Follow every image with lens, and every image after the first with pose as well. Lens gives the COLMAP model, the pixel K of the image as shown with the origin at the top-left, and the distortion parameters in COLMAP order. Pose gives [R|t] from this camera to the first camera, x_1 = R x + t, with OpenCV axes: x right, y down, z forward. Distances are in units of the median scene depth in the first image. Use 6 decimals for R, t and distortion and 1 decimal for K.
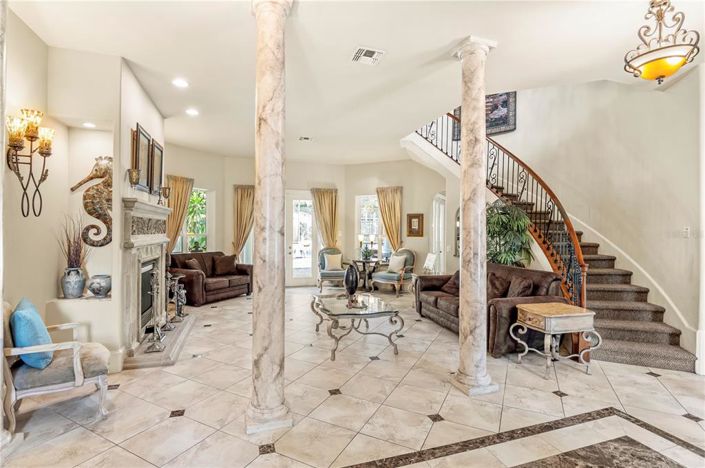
lens RADIAL K [[338.8, 0, 351.2], [0, 338.8, 231.3], [0, 0, 1]] dist [-0.014528, -0.000237]
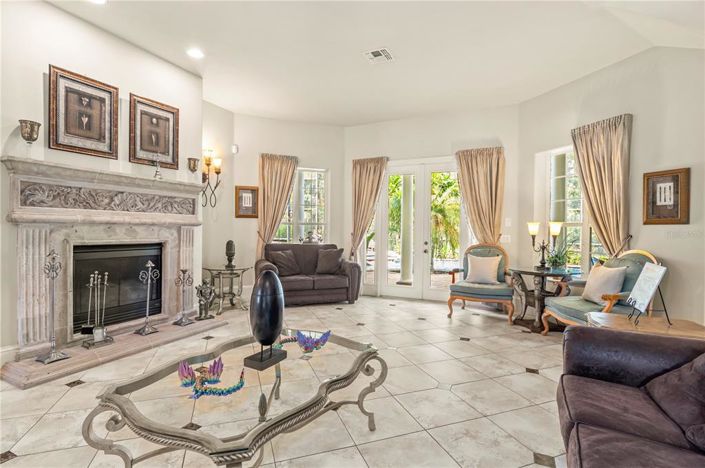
lens RADIAL K [[338.8, 0, 351.2], [0, 338.8, 231.3], [0, 0, 1]] dist [-0.014528, -0.000237]
pose [[0.725847, 0.006304, -0.687827, 0.191181], [-0.010130, 0.999948, -0.001526, 0.028978], [0.687782, 0.008076, 0.725873, 0.426591]]
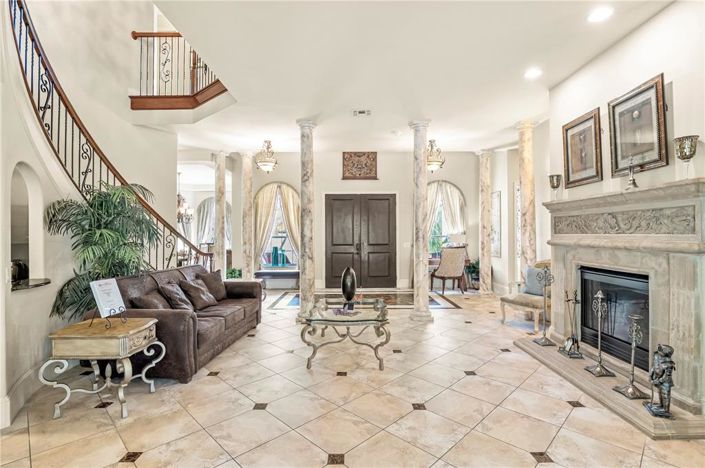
lens RADIAL K [[338.8, 0, 351.2], [0, 338.8, 231.3], [0, 0, 1]] dist [-0.014528, -0.000237]
pose [[-0.951821, -0.000305, 0.306654, -0.154062], [-0.000832, 0.999998, -0.001587, 0.003251], [-0.306653, -0.001766, -0.951820, 1.015774]]
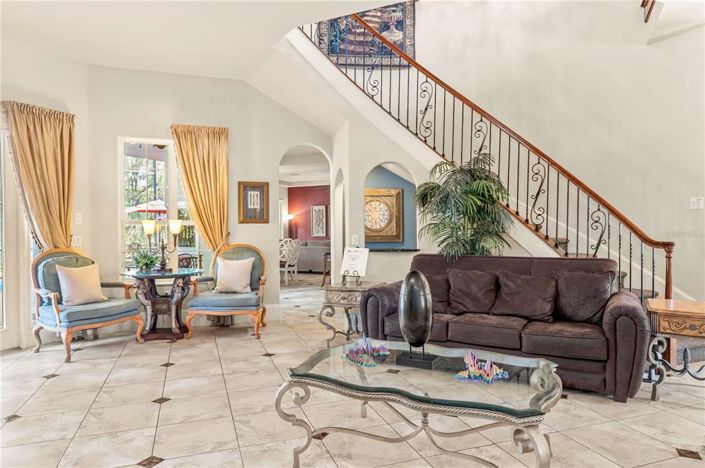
lens RADIAL K [[447.8, 0, 350.9], [0, 447.8, 236.2], [0, 0, 1]] dist [-0.019282, -0.001162]
pose [[0.686748, -0.017670, 0.726681, -0.231384], [0.012657, 0.999844, 0.012351, 0.029601], [-0.726785, 0.000716, 0.686864, 0.386790]]
